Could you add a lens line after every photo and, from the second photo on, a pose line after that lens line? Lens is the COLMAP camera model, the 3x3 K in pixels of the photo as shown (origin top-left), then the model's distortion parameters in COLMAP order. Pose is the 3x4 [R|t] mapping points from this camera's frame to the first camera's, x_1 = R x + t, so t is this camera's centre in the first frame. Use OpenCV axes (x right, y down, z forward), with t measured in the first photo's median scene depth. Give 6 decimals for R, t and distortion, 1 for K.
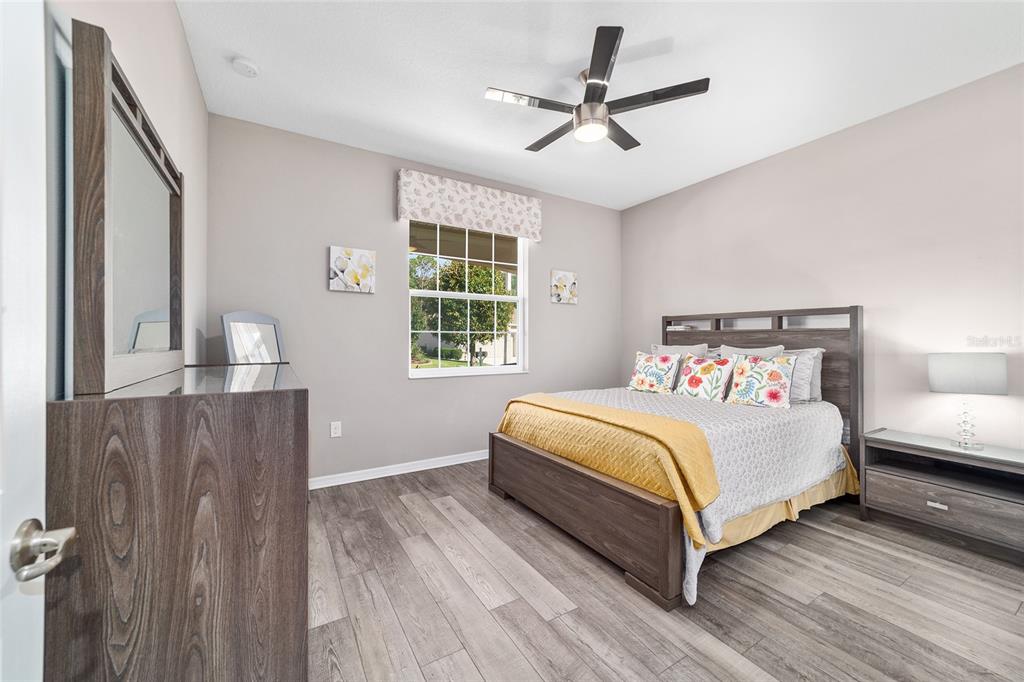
lens RADIAL K [[459.3, 0, 549.5], [0, 459.3, 339.2], [0, 0, 1]] dist [-0.002985, -0.000261]
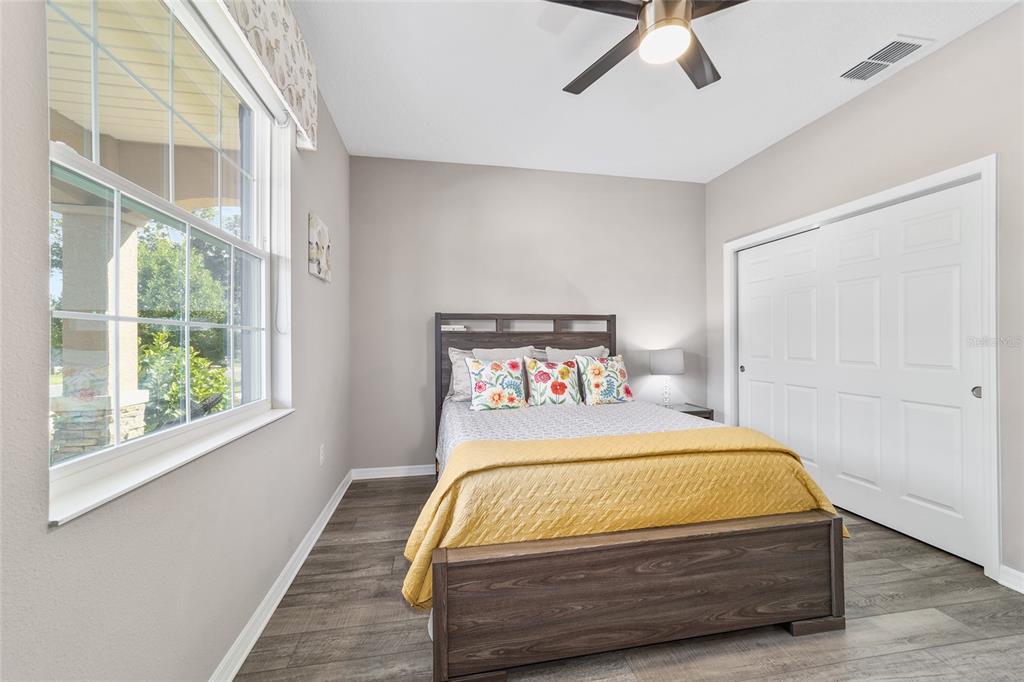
lens RADIAL K [[395.4, 0, 508.8], [0, 395.4, 338.2], [0, 0, 1]] dist [-0.019215, 0.009743]
pose [[0.357060, 0.002109, 0.934079, -0.458126], [0.003792, 0.999986, -0.003707, -0.002919], [-0.934074, 0.004866, 0.357047, 0.830372]]
